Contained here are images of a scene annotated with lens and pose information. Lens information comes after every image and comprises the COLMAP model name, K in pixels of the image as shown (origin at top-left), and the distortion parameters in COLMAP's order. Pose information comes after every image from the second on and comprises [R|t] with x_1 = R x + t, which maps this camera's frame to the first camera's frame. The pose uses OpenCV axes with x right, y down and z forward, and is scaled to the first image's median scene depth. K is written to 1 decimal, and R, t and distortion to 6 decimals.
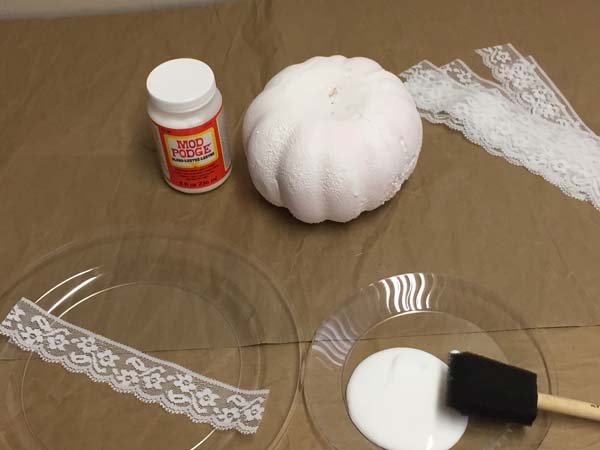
lens RADIAL K [[887.5, 0, 300.1], [0, 887.5, 223.2], [0, 0, 1]] dist [-0.029503, 0.000000]
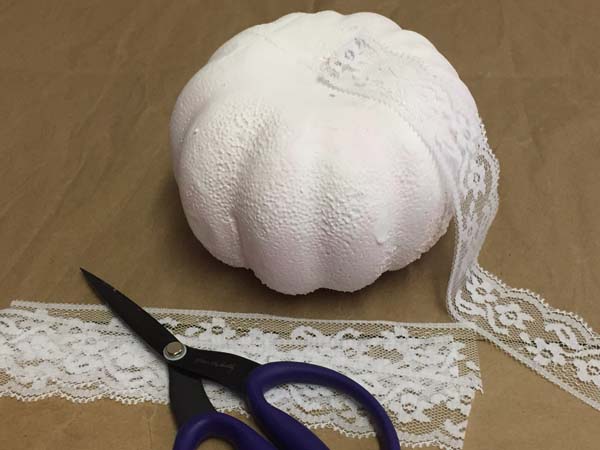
lens RADIAL K [[864.9, 0, 298.6], [0, 864.9, 224.3], [0, 0, 1]] dist [-0.030861, 0.000000]
pose [[0.996834, -0.018817, 0.077253, -0.027316], [0.024864, 0.996637, -0.078082, -0.001639], [-0.075524, 0.079756, 0.993949, 0.463621]]
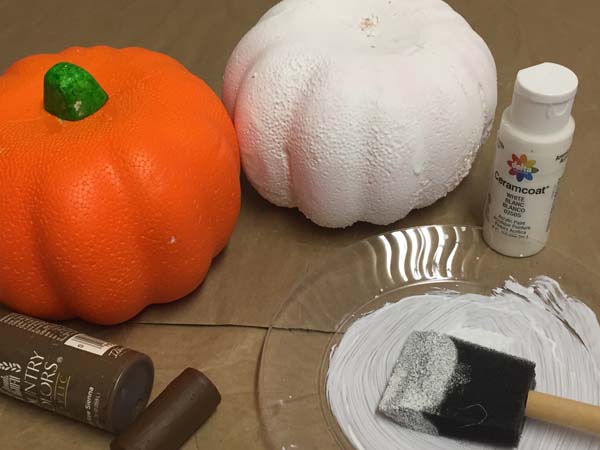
lens RADIAL K [[819.0, 0, 299.6], [0, 819.0, 225.5], [0, 0, 1]] dist [0.014635, 0.000000]
pose [[0.993923, -0.009460, 0.109669, -0.080037], [0.021911, 0.993366, -0.112889, 0.067113], [-0.107874, 0.114606, 0.987537, 0.436097]]
